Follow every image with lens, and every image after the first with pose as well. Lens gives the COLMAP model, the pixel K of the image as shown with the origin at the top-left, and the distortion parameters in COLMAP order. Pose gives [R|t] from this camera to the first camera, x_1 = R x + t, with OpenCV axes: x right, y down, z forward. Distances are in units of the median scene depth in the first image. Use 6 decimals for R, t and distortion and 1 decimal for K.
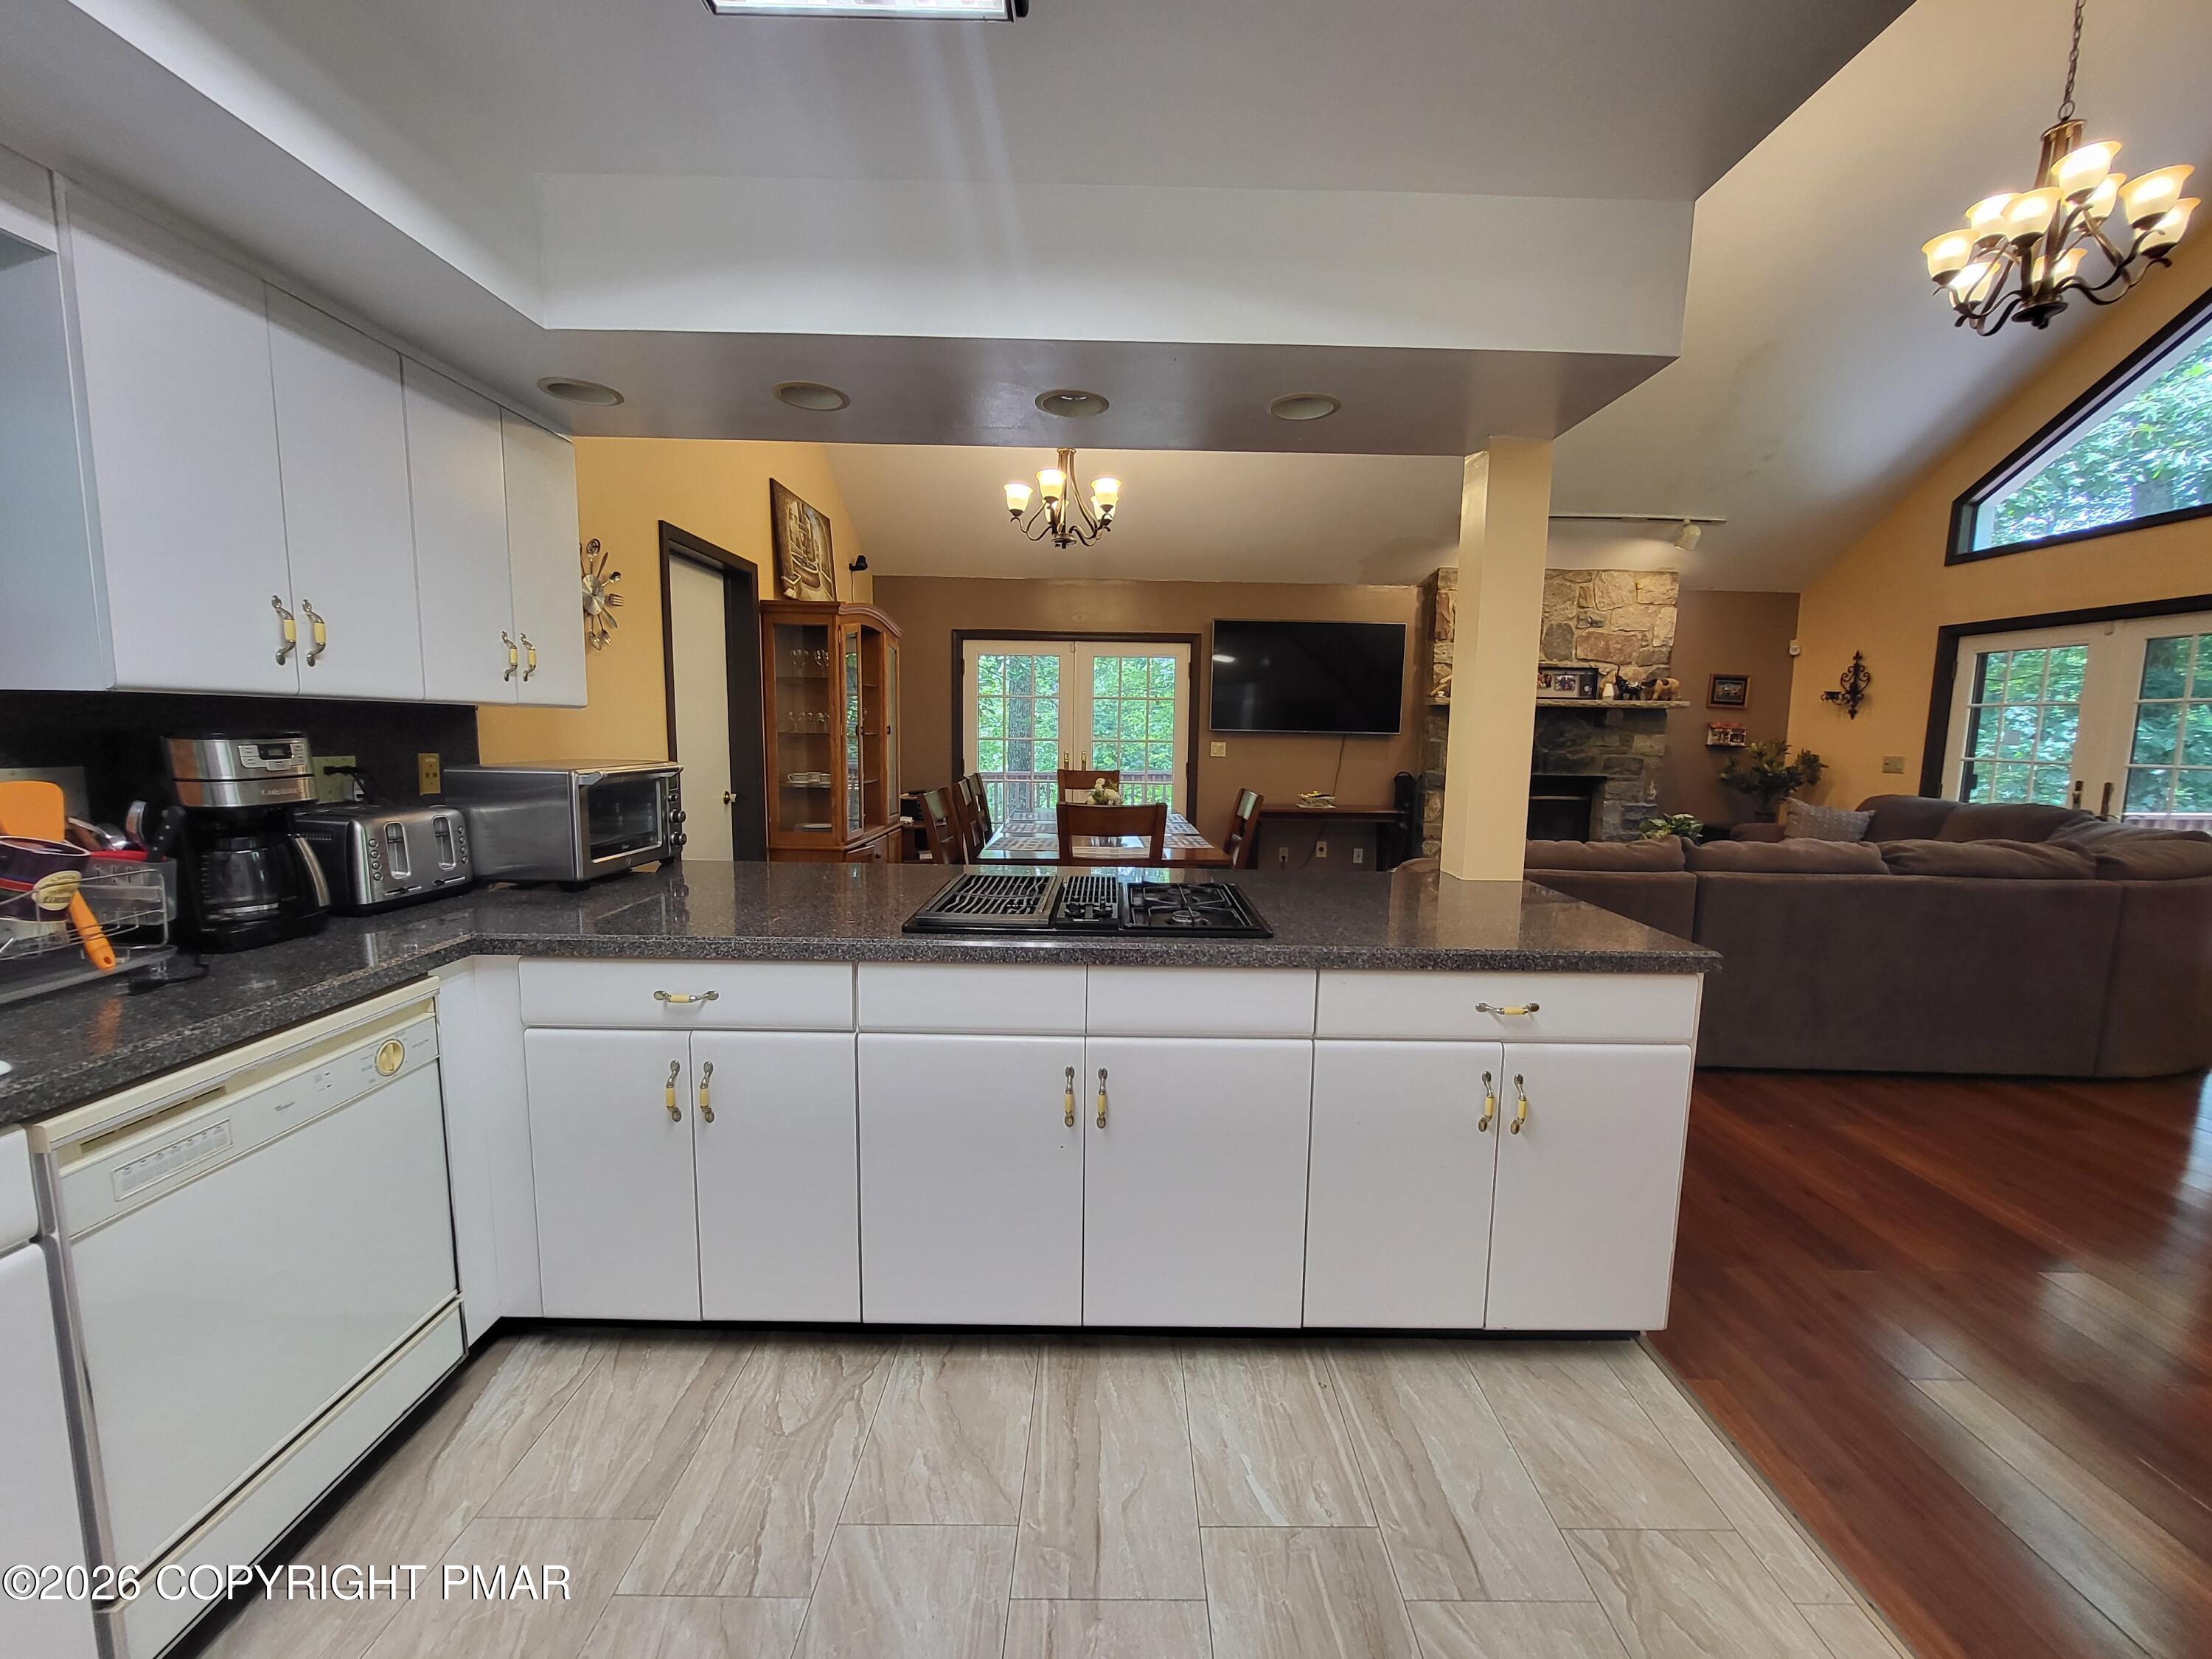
lens RADIAL K [[870.5, 0, 1123.4], [0, 870.5, 830.5], [0, 0, 1]] dist [-0.001880, -0.000471]
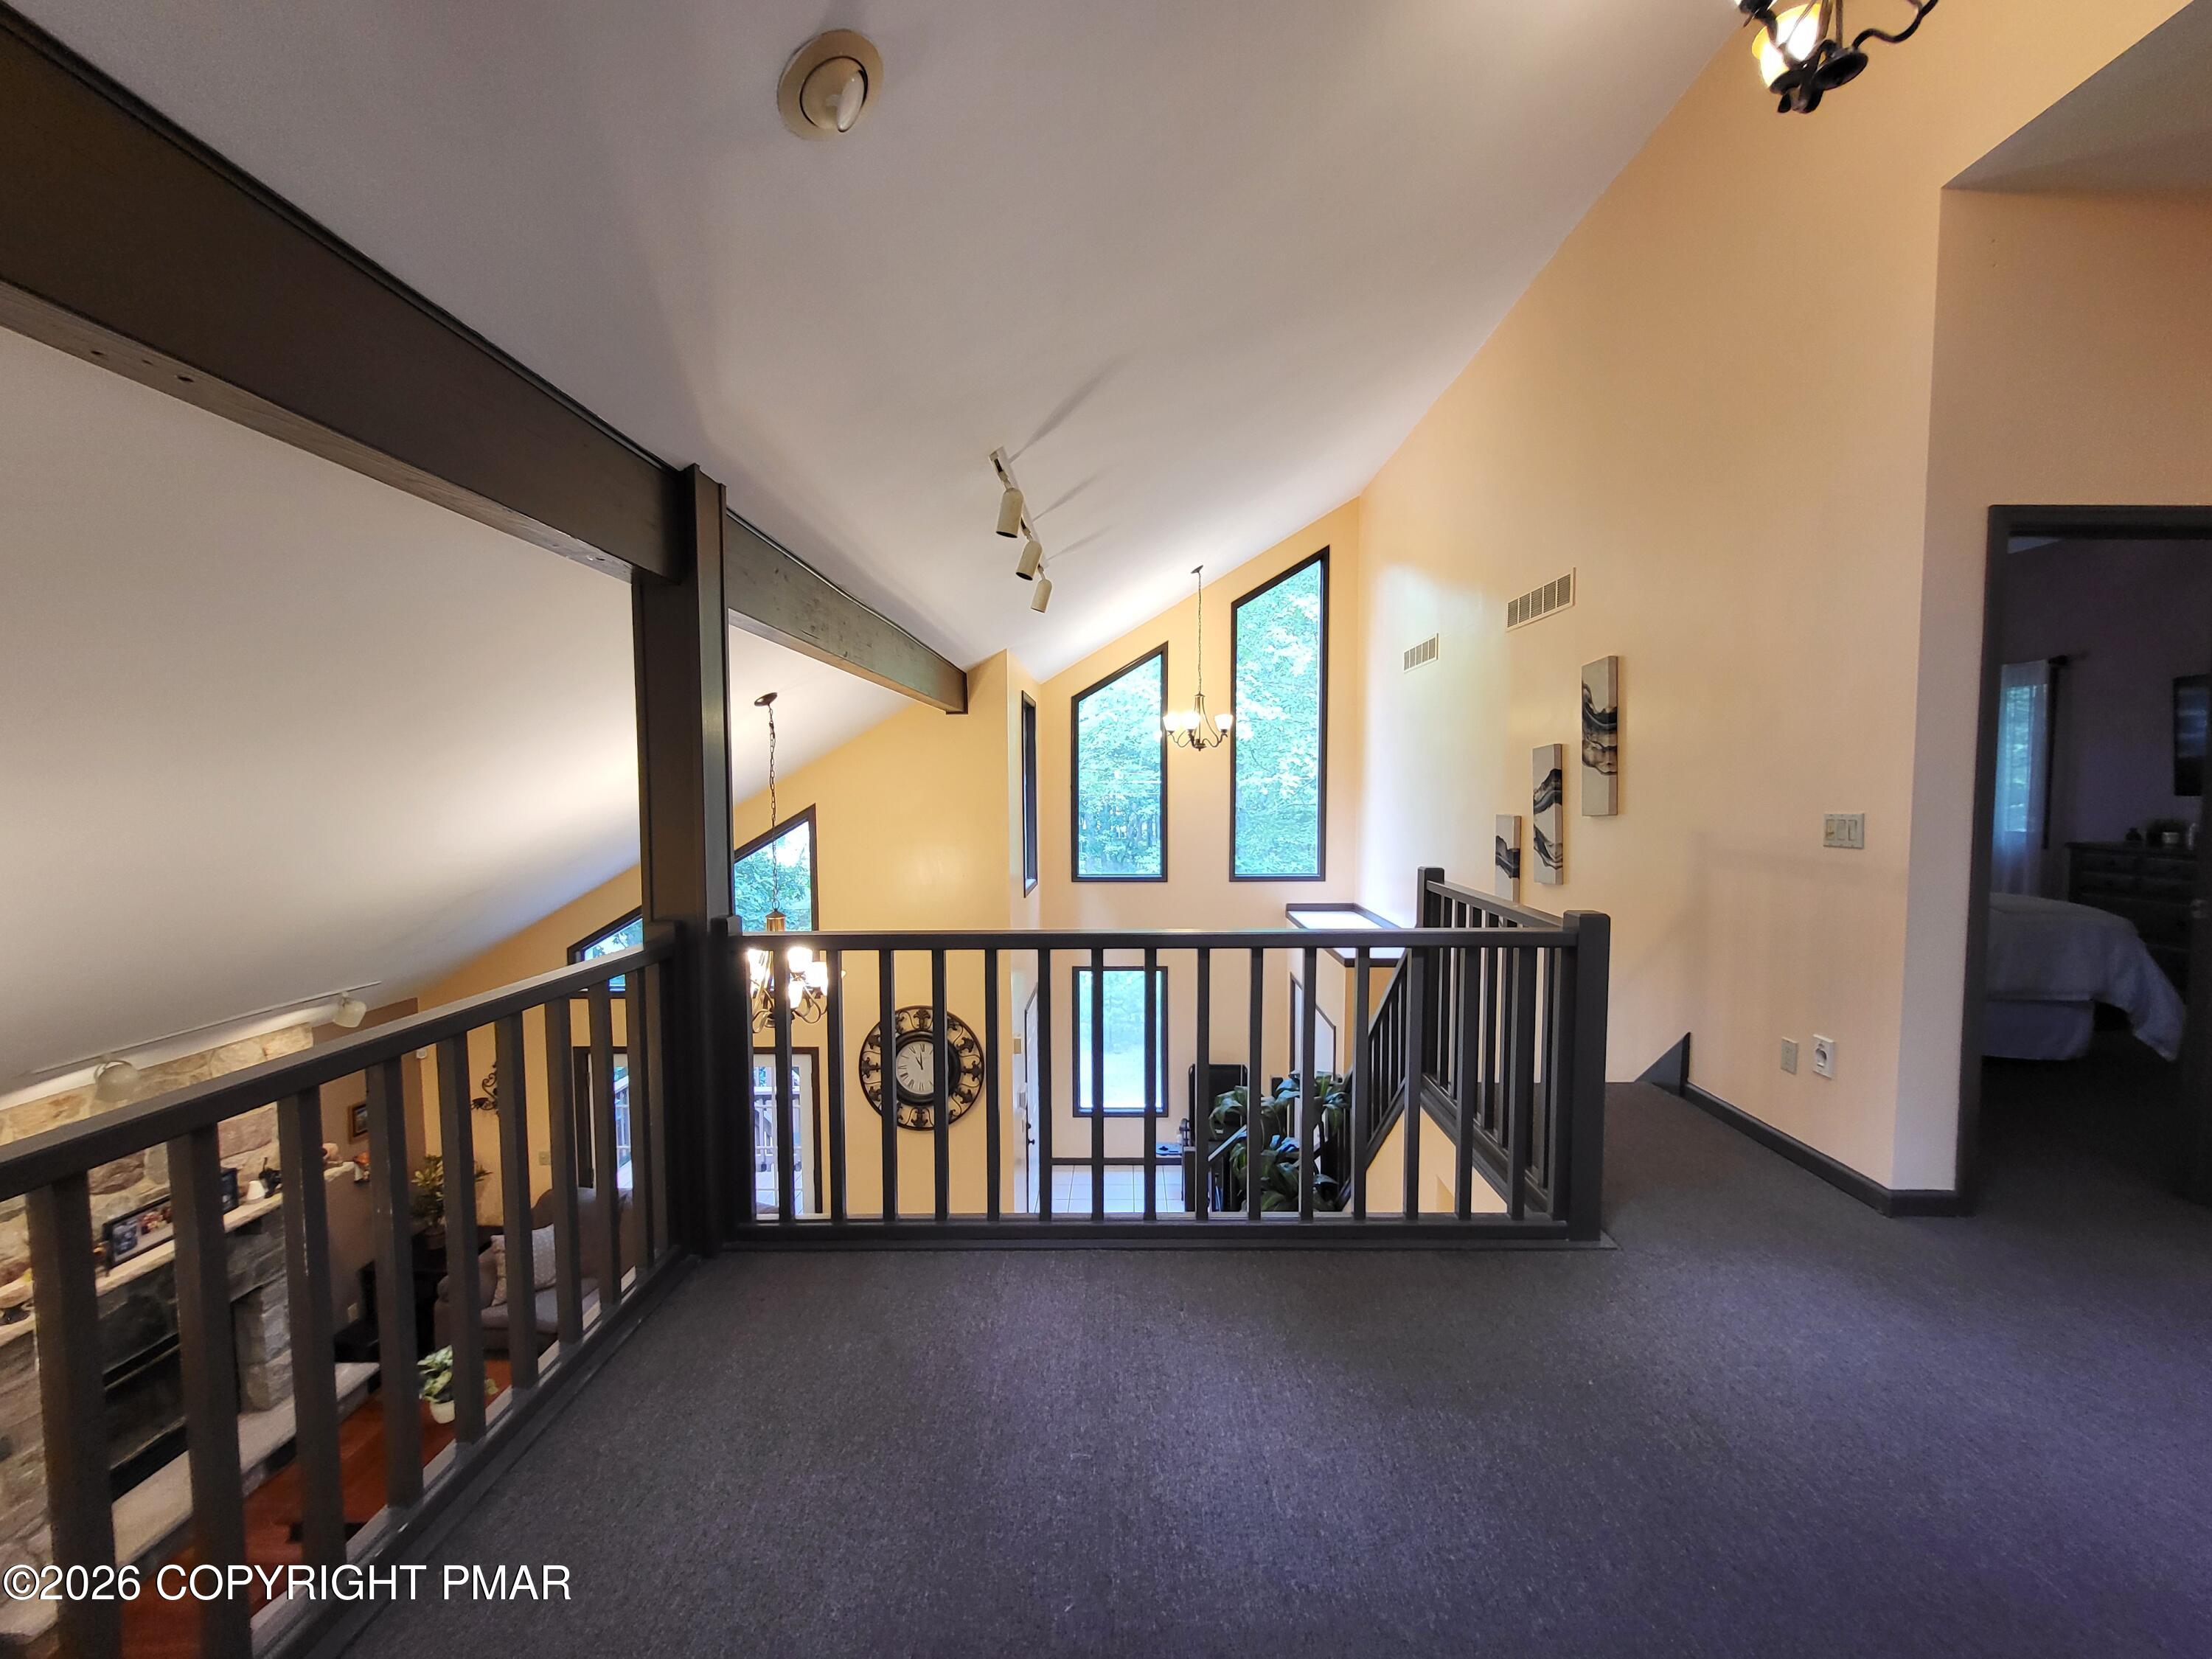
lens RADIAL K [[870.5, 0, 1122.9], [0, 870.5, 830.2], [0, 0, 1]] dist [-0.001880, -0.000471]
pose [[0.011185, -0.070410, 0.997455, -0.210561], [0.122317, 0.990123, 0.068521, -0.445052], [-0.992428, 0.121240, 0.019687, 0.145608]]
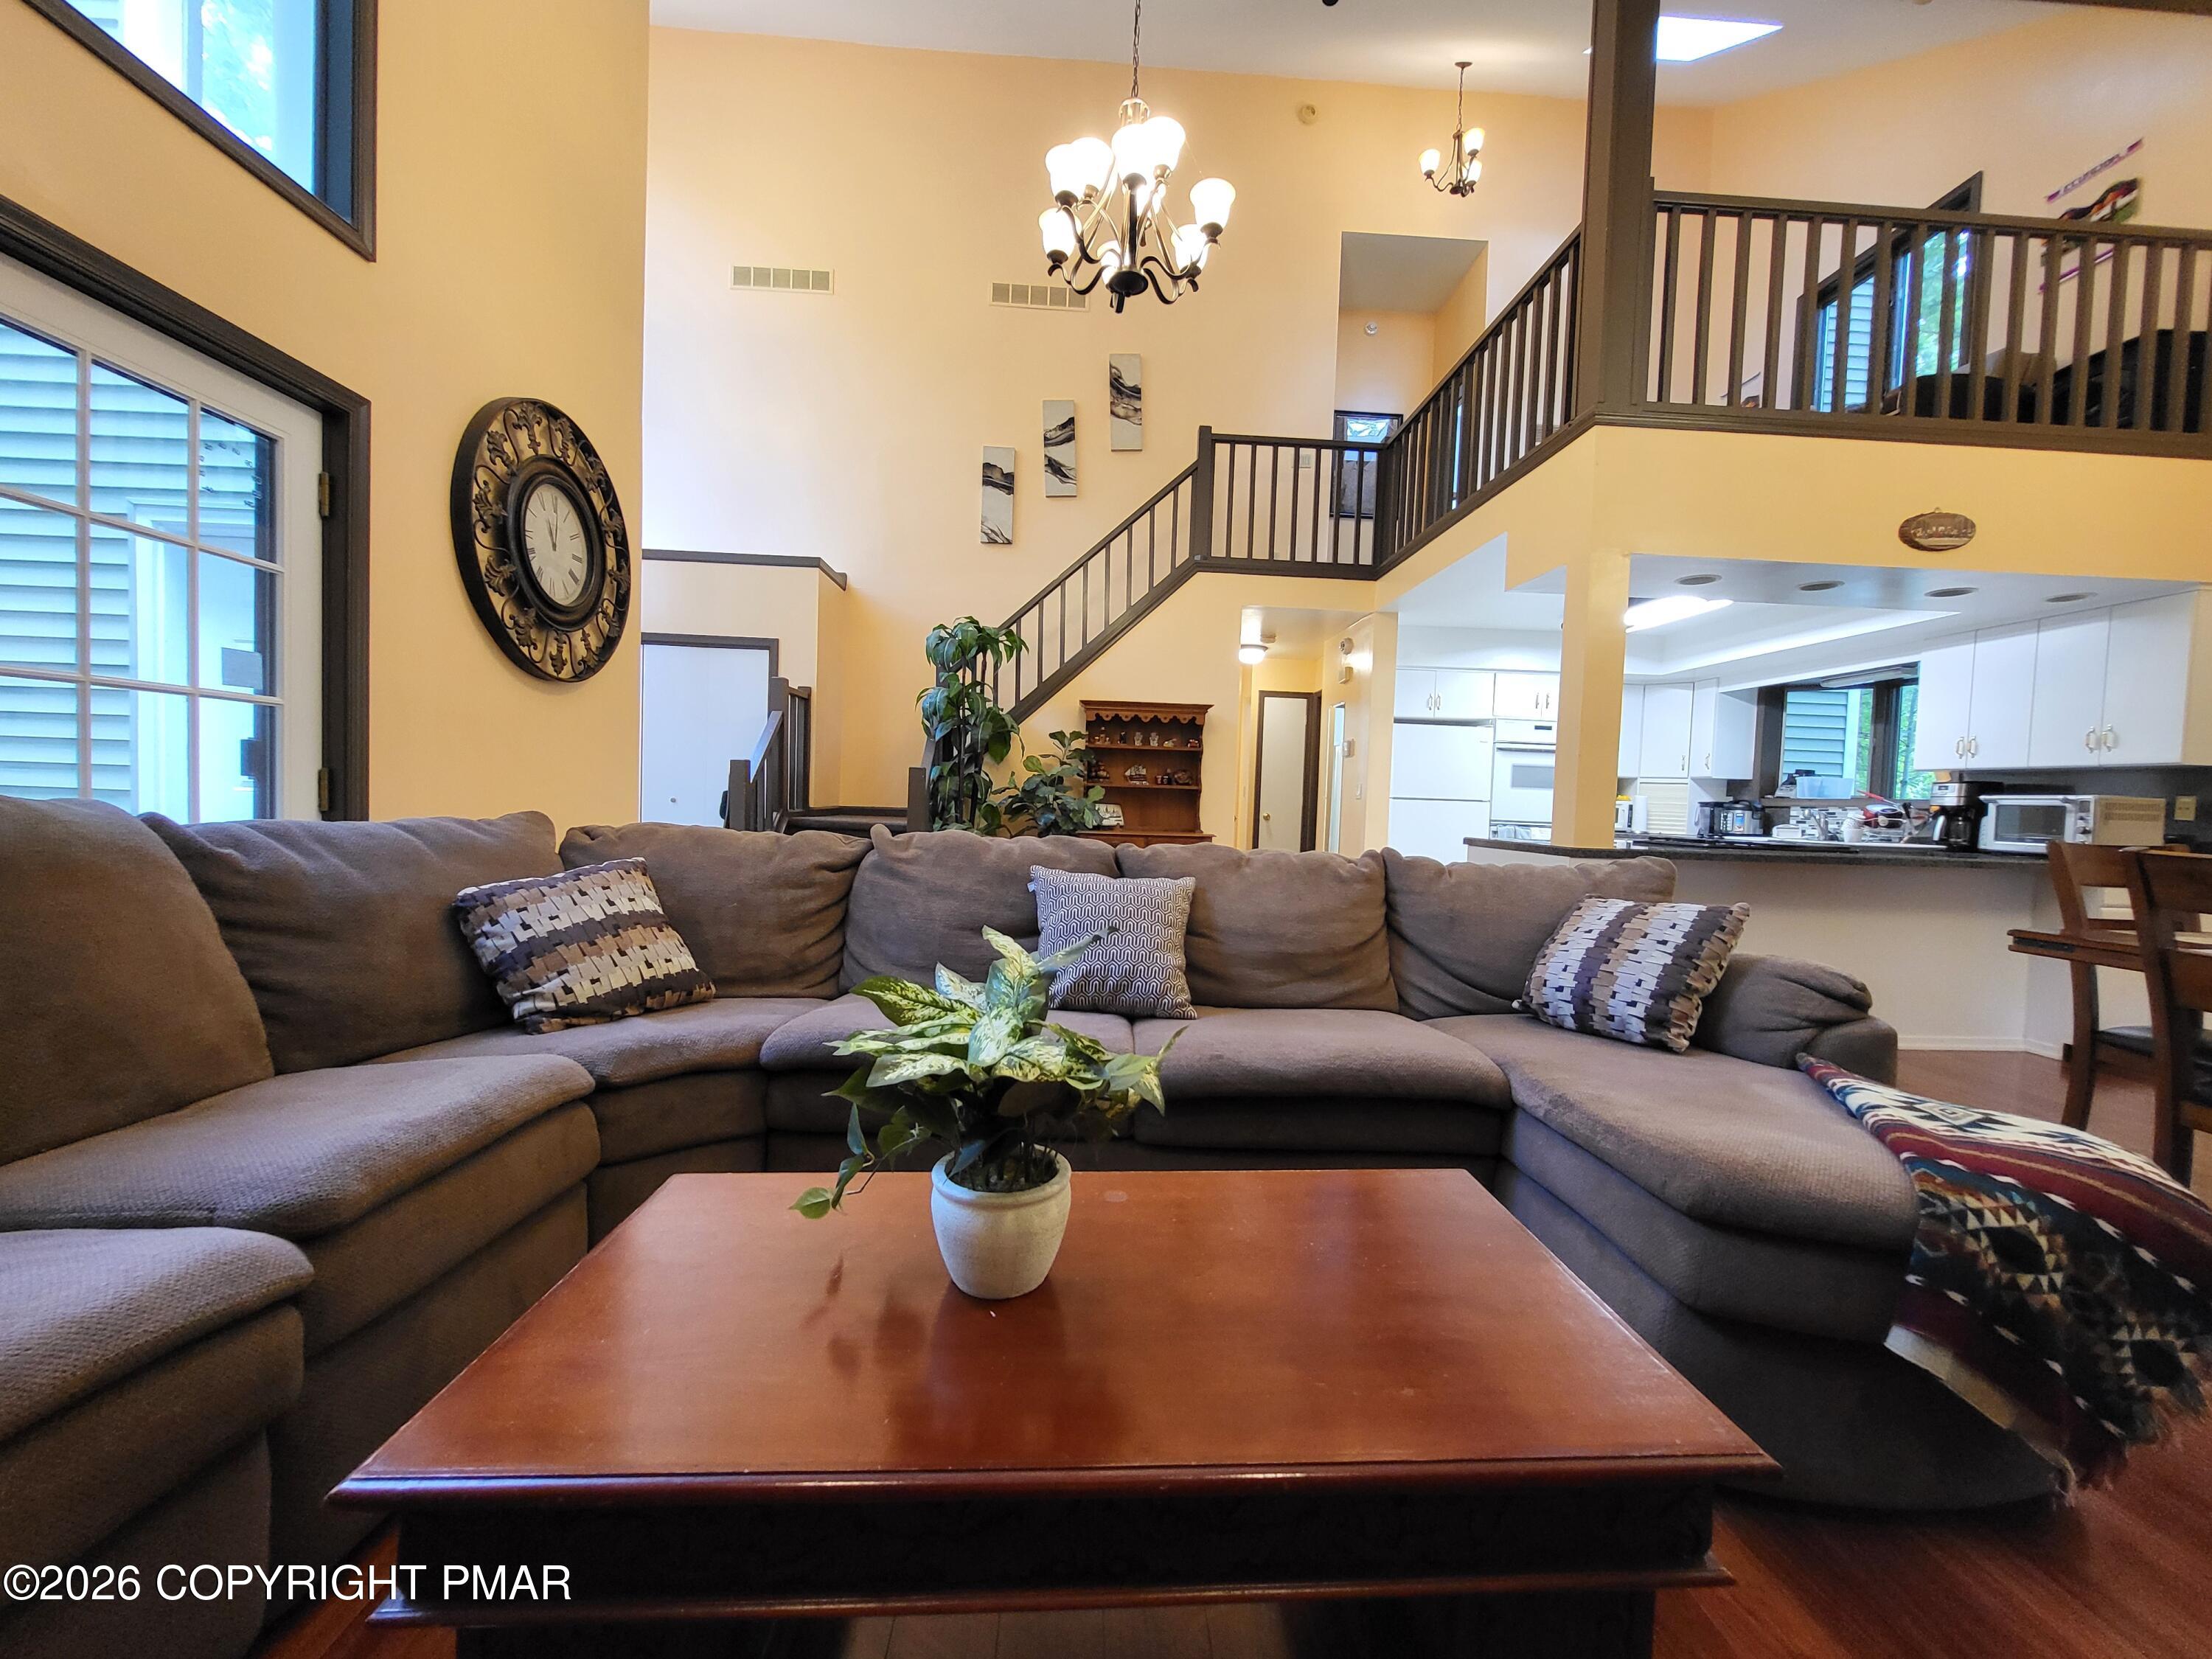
lens RADIAL K [[870.5, 0, 1128.7], [0, 870.5, 828.7], [0, 0, 1]] dist [-0.001880, -0.000471]
pose [[-0.997229, -0.048447, -0.056463, 0.494397], [-0.056590, 0.986615, 0.152931, -0.062065], [0.048299, 0.155703, -0.986622, 0.955337]]
